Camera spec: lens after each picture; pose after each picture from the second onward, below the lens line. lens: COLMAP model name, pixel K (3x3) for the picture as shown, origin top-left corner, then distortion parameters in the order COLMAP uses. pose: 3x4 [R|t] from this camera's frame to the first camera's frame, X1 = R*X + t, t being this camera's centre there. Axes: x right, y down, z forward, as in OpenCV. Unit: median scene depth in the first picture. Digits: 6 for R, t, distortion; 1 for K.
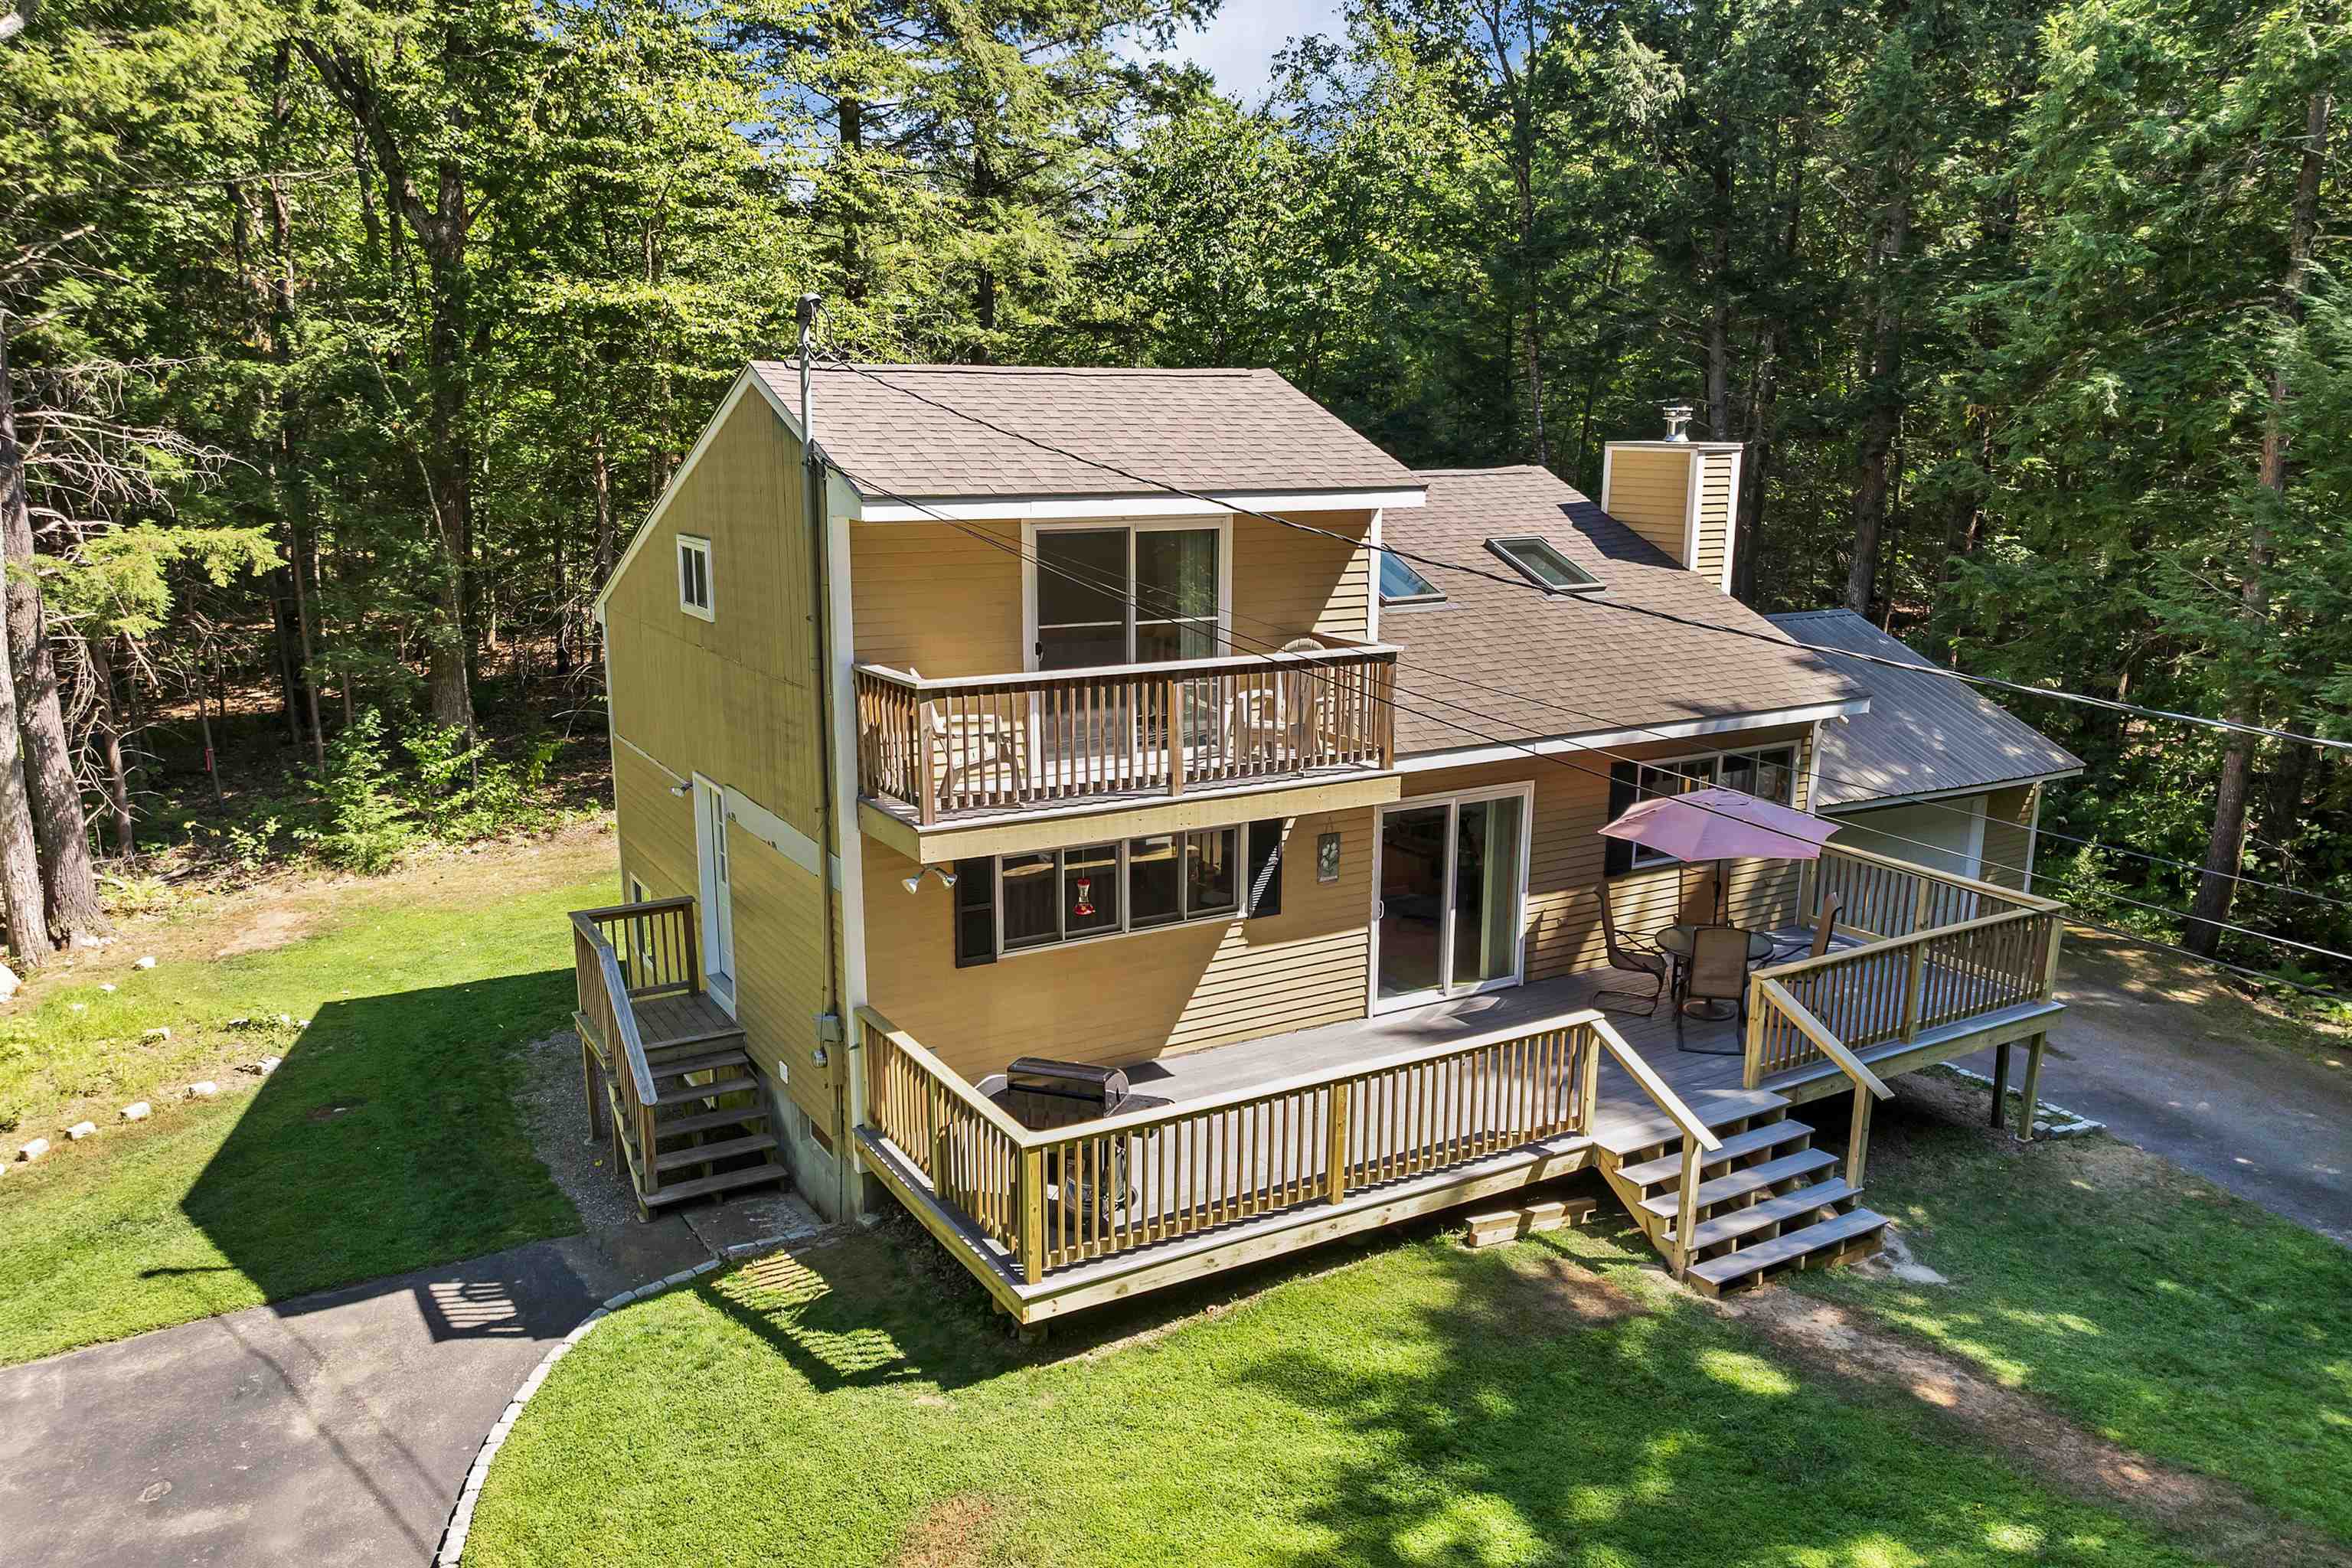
lens RADIAL K [[1695.6, 0, 1150.2], [0, 1695.6, 819.4], [0, 0, 1]] dist [-0.033976, -0.000054]
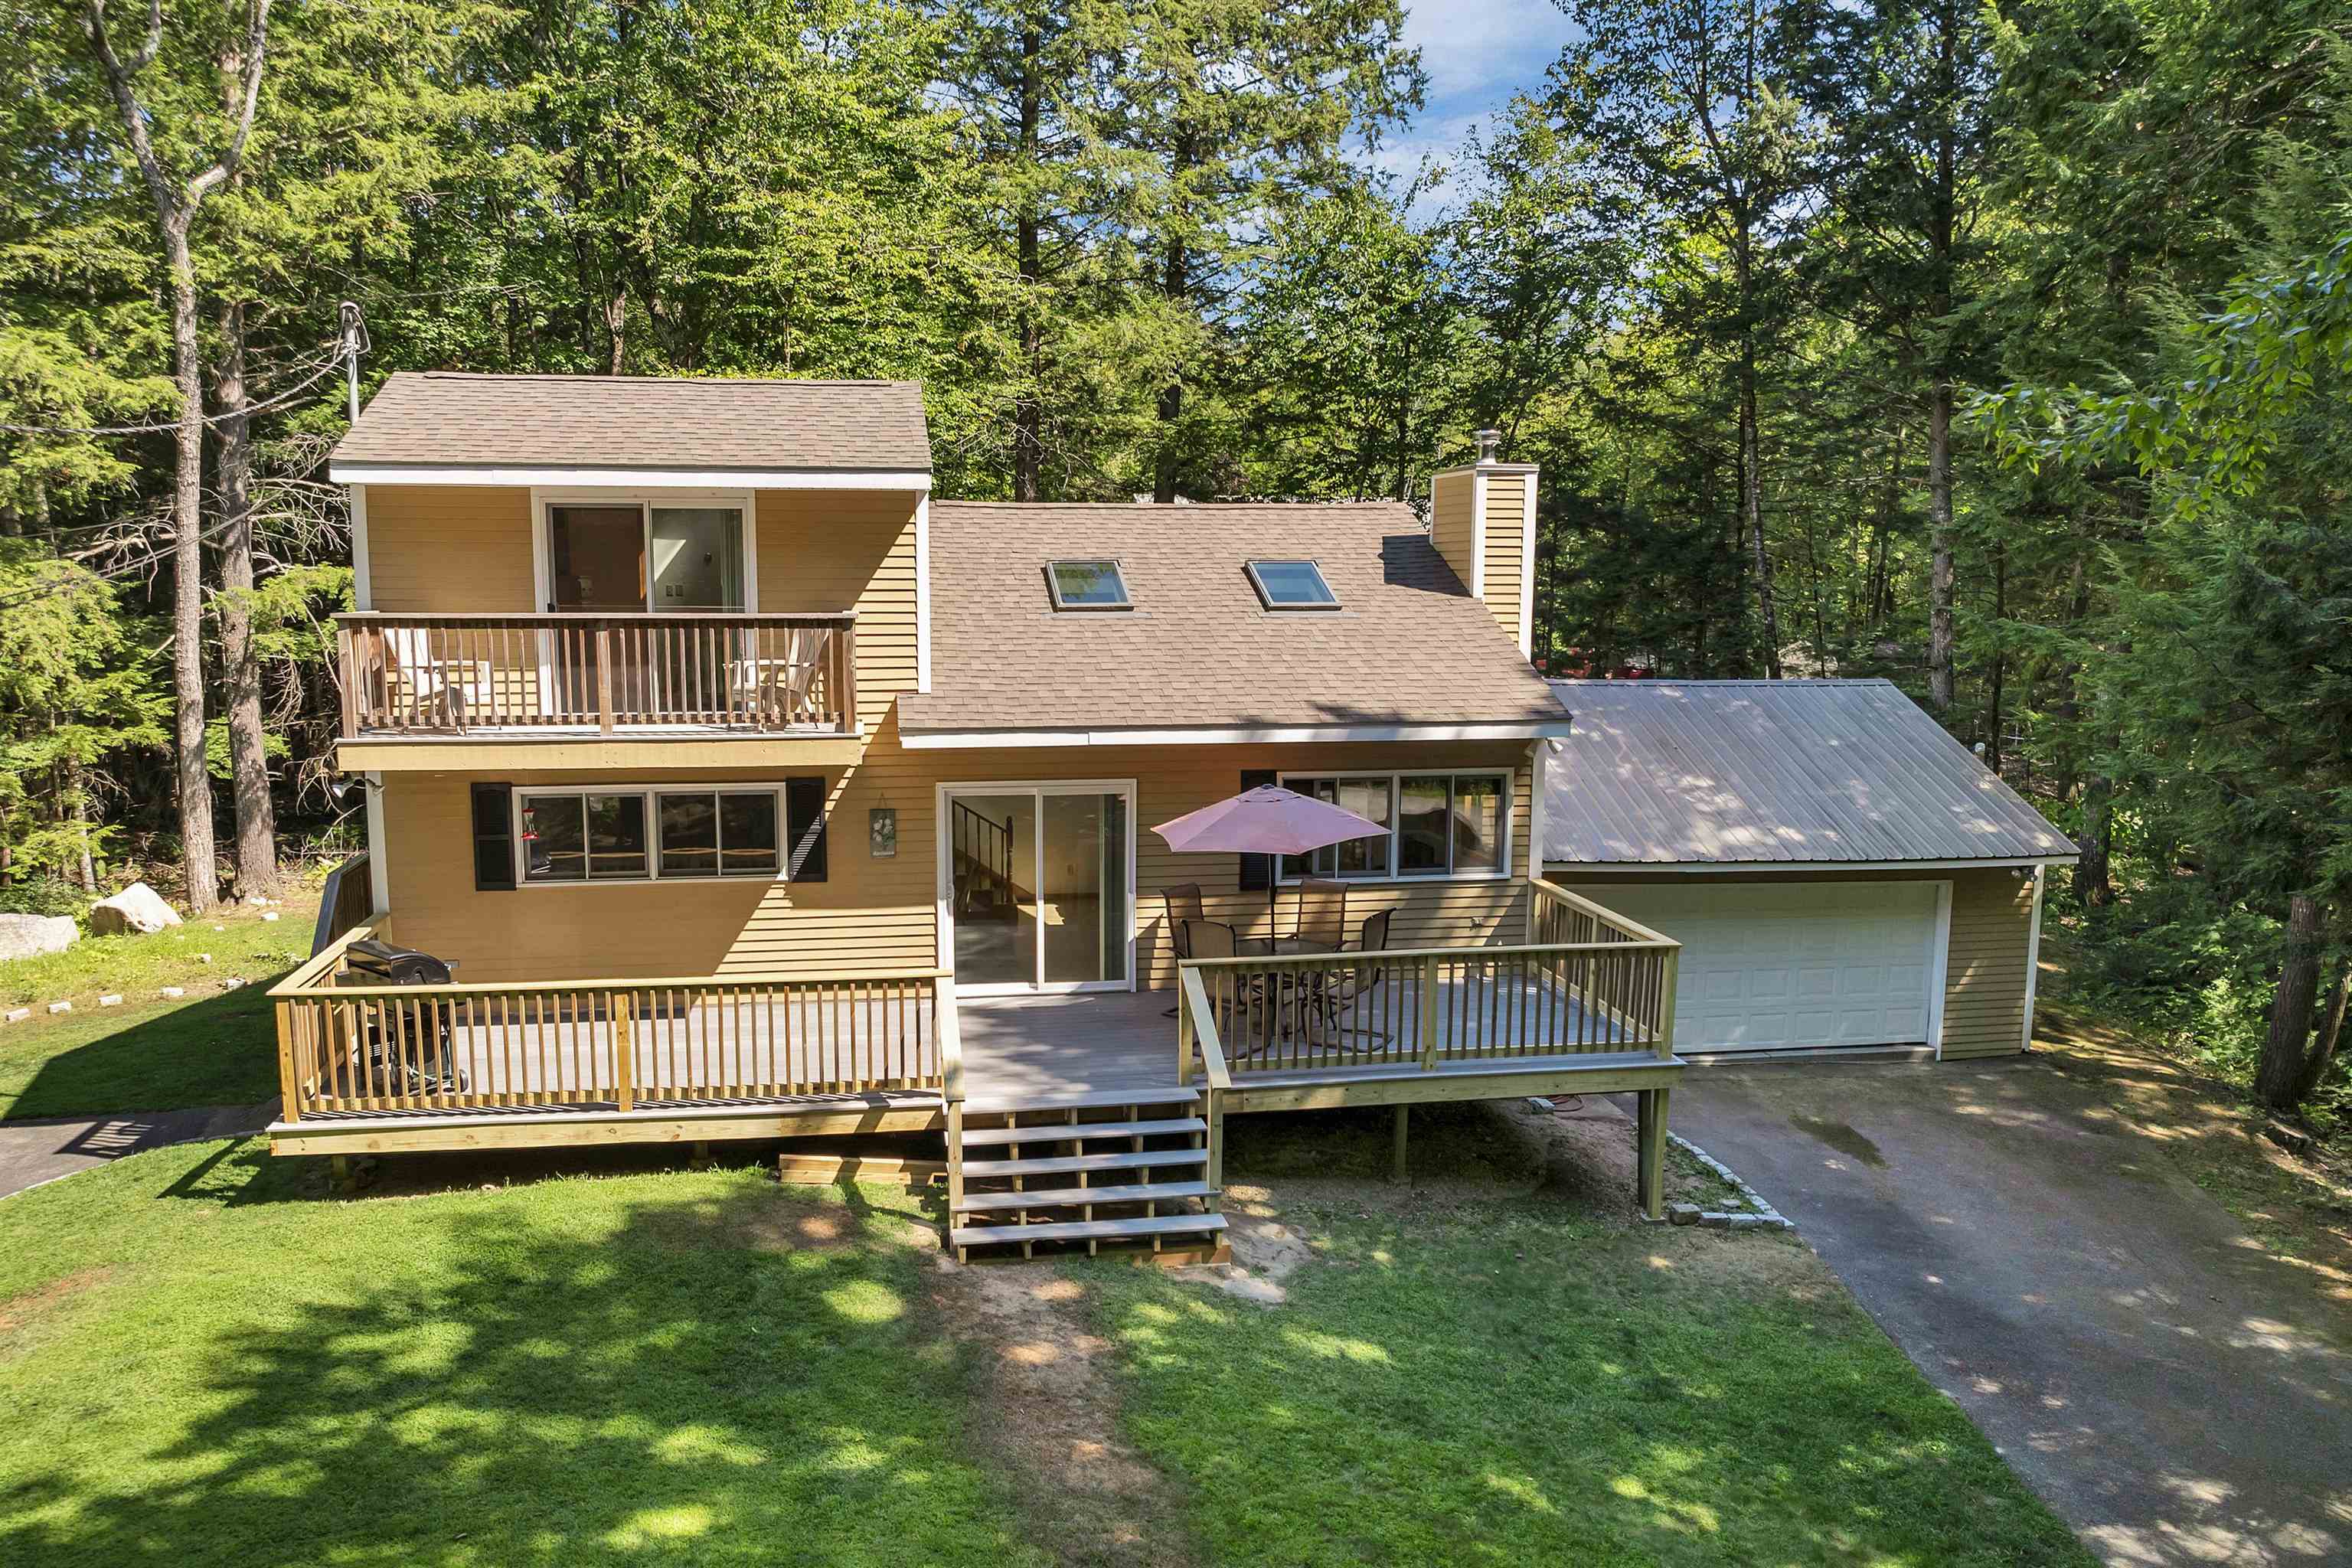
lens RADIAL K [[1695.5, 0, 1149.9], [0, 1695.5, 822.9], [0, 0, 1]] dist [-0.038068, 0.009767]
pose [[0.940160, 0.053256, -0.336545, 0.651243], [-0.081451, 0.994201, -0.070213, 0.081540], [0.330854, 0.093423, 0.939046, 0.085581]]
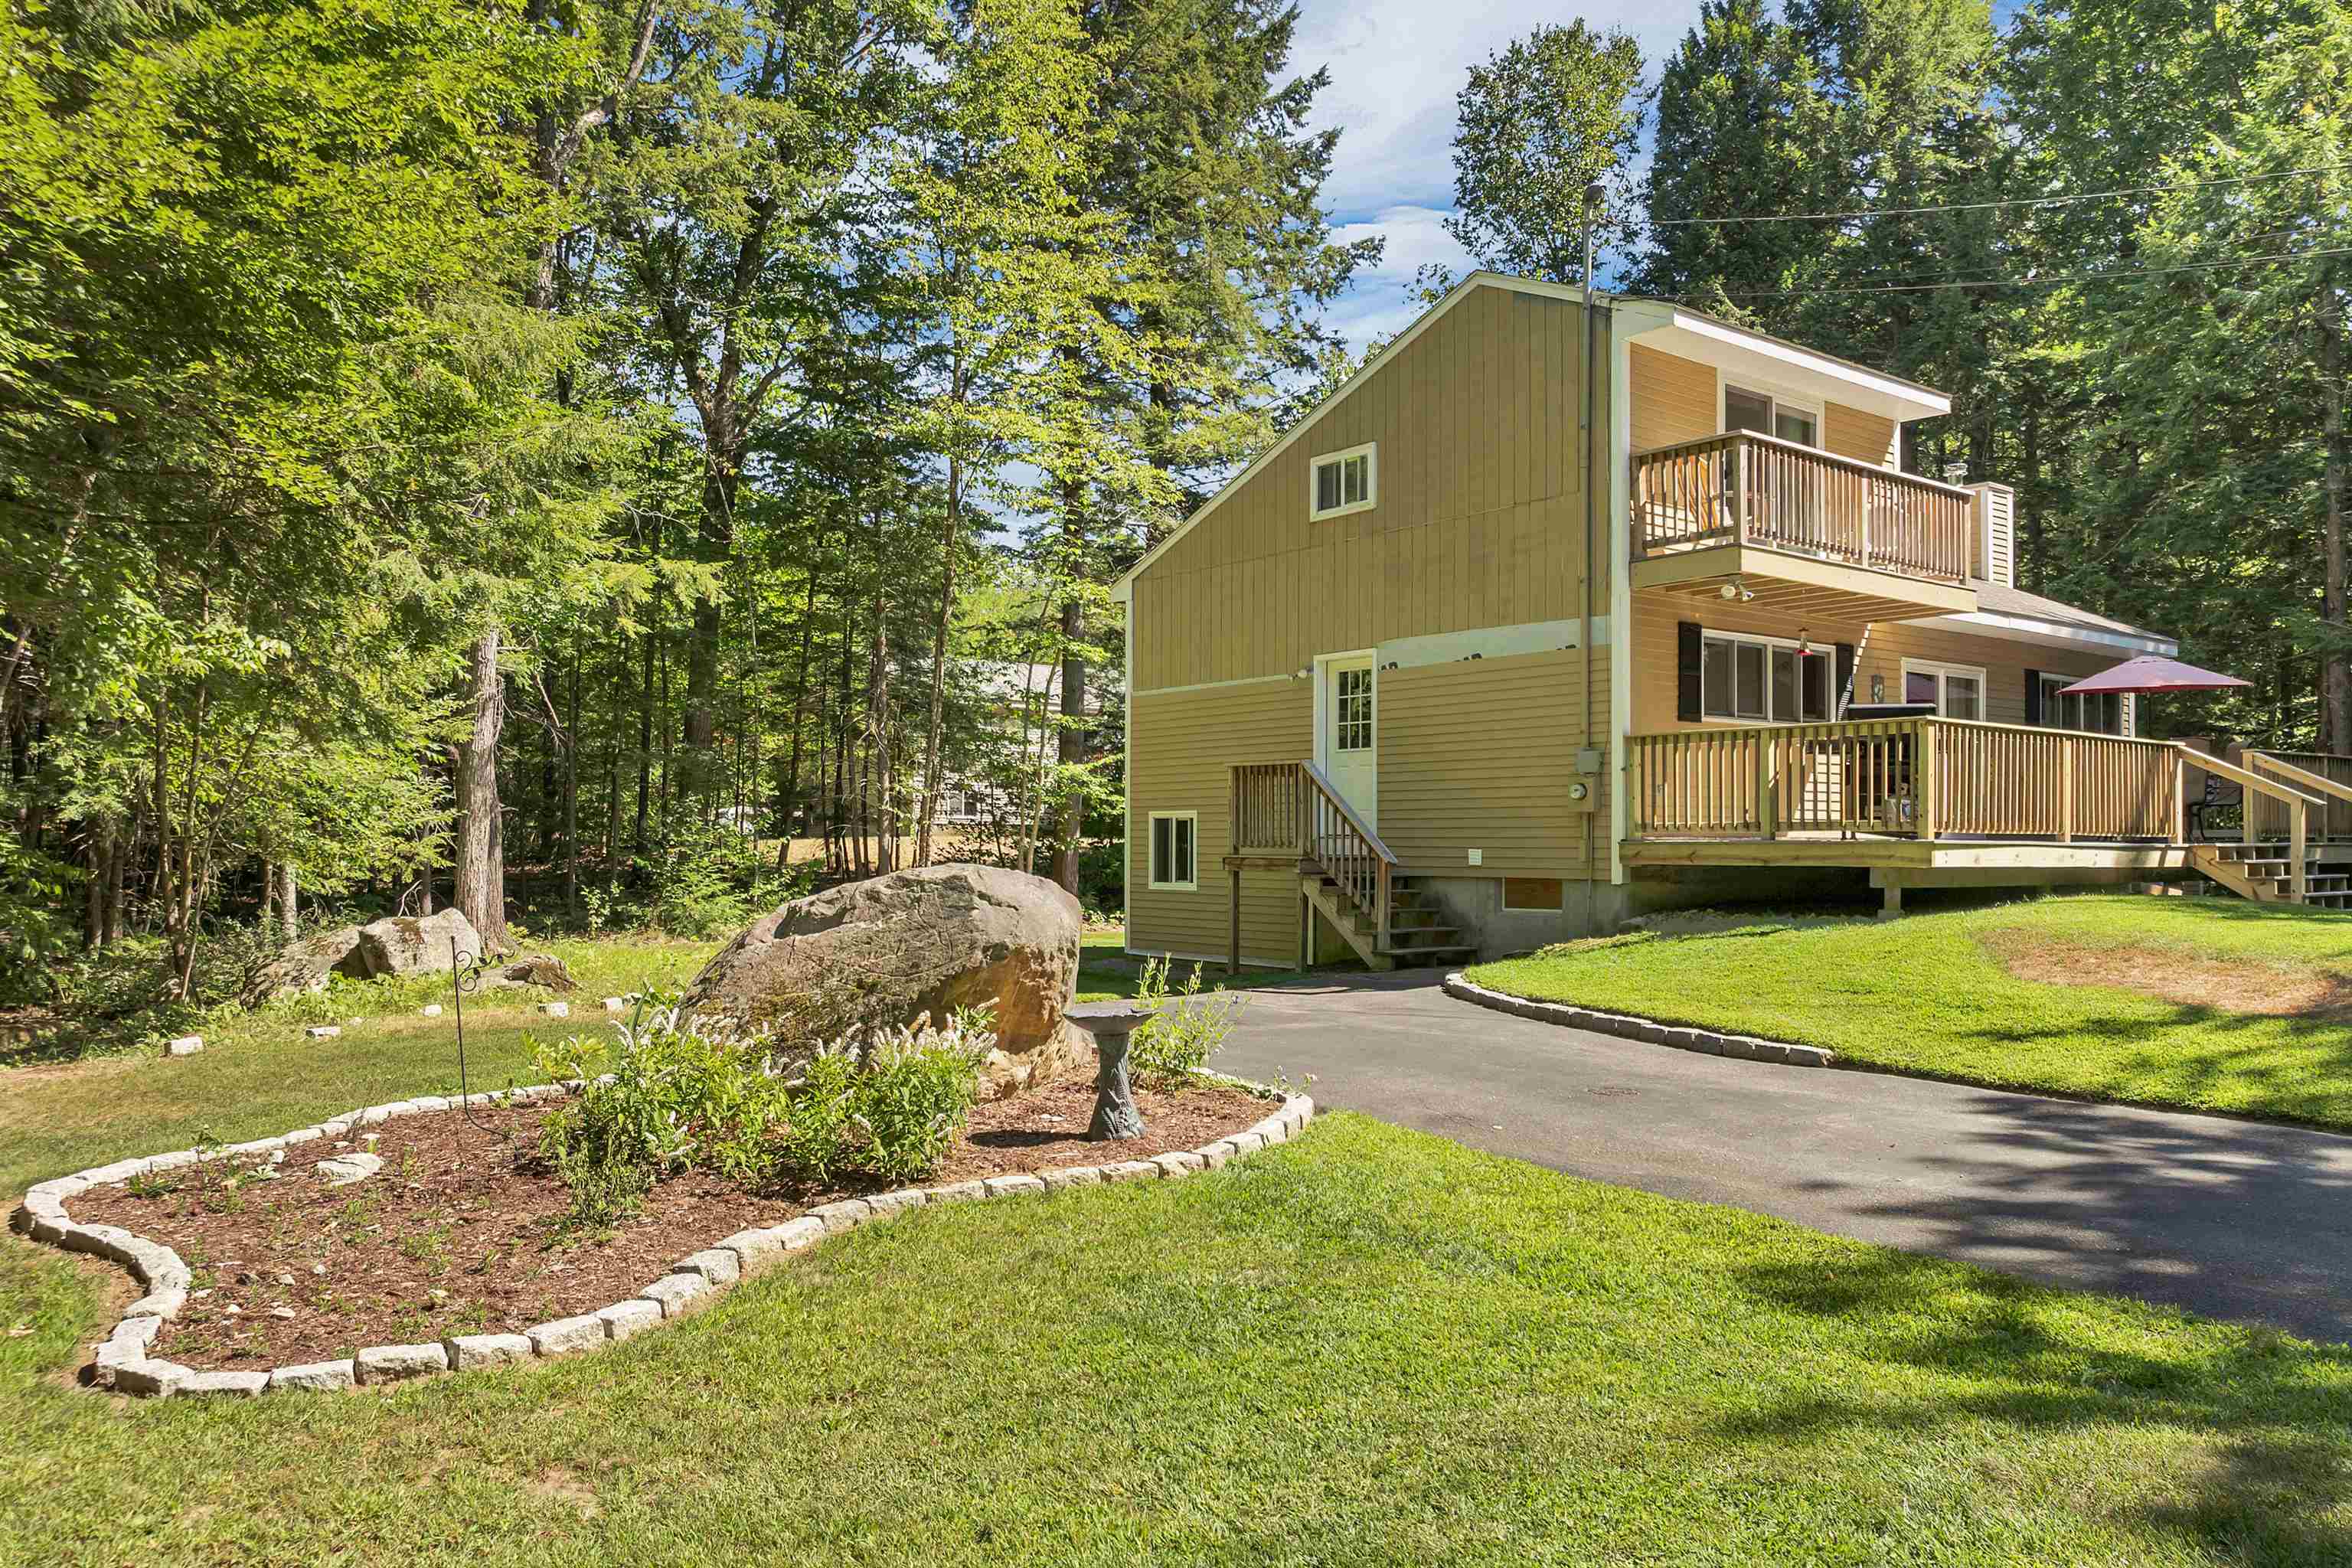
lens RADIAL K [[1695.5, 0, 1149.9], [0, 1695.5, 822.9], [0, 0, 1]] dist [-0.038068, 0.009767]
pose [[0.992119, 0.004684, 0.125214, -0.616472], [0.025712, 0.970426, -0.240026, 0.422067], [-0.122636, 0.241353, 0.962657, -0.102269]]
